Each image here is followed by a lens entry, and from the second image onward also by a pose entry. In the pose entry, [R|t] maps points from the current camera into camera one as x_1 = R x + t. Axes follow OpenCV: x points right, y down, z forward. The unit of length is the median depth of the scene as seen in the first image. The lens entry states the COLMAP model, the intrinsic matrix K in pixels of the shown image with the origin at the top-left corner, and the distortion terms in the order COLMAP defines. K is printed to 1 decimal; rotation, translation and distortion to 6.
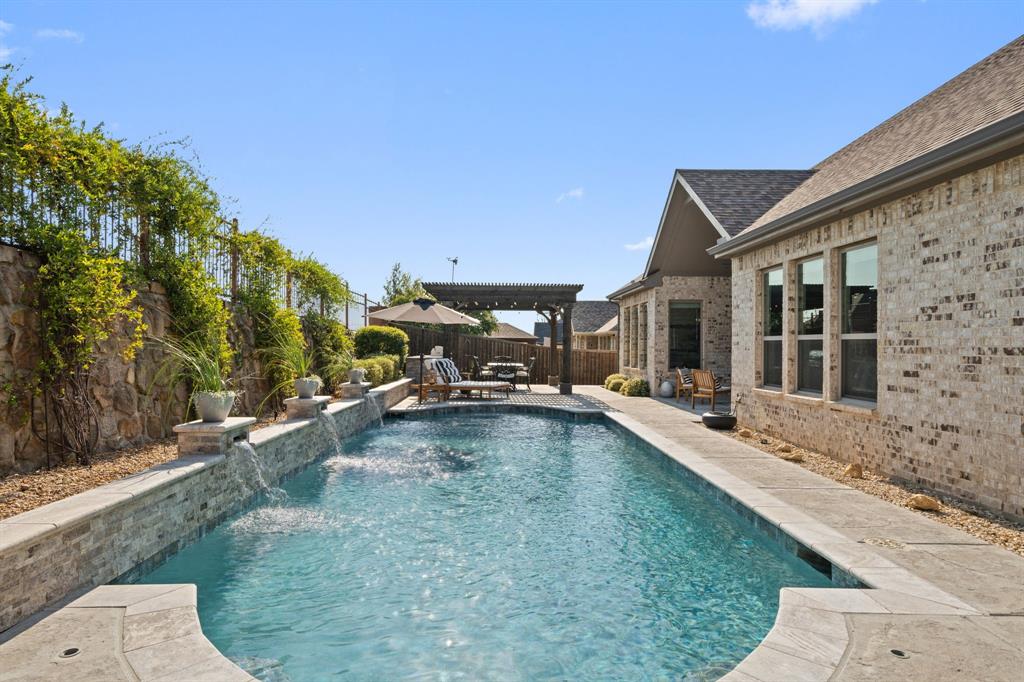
lens RADIAL K [[617.3, 0, 511.4], [0, 617.3, 344.8], [0, 0, 1]] dist [0.003317, 0.000274]
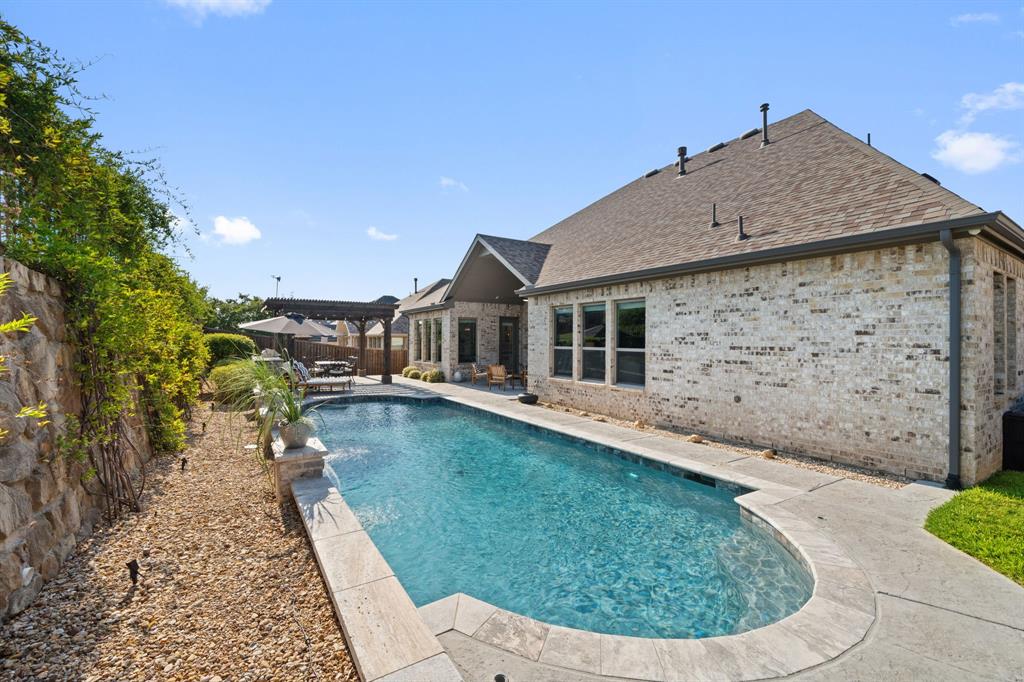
lens RADIAL K [[424.6, 0, 511.7], [0, 424.6, 338.0], [0, 0, 1]] dist [0.001894, 0.000026]
pose [[0.848939, -0.001036, 0.528490, -0.437777], [0.000963, 0.999999, 0.000414, -0.054142], [-0.528490, 0.000158, 0.848939, 0.125805]]
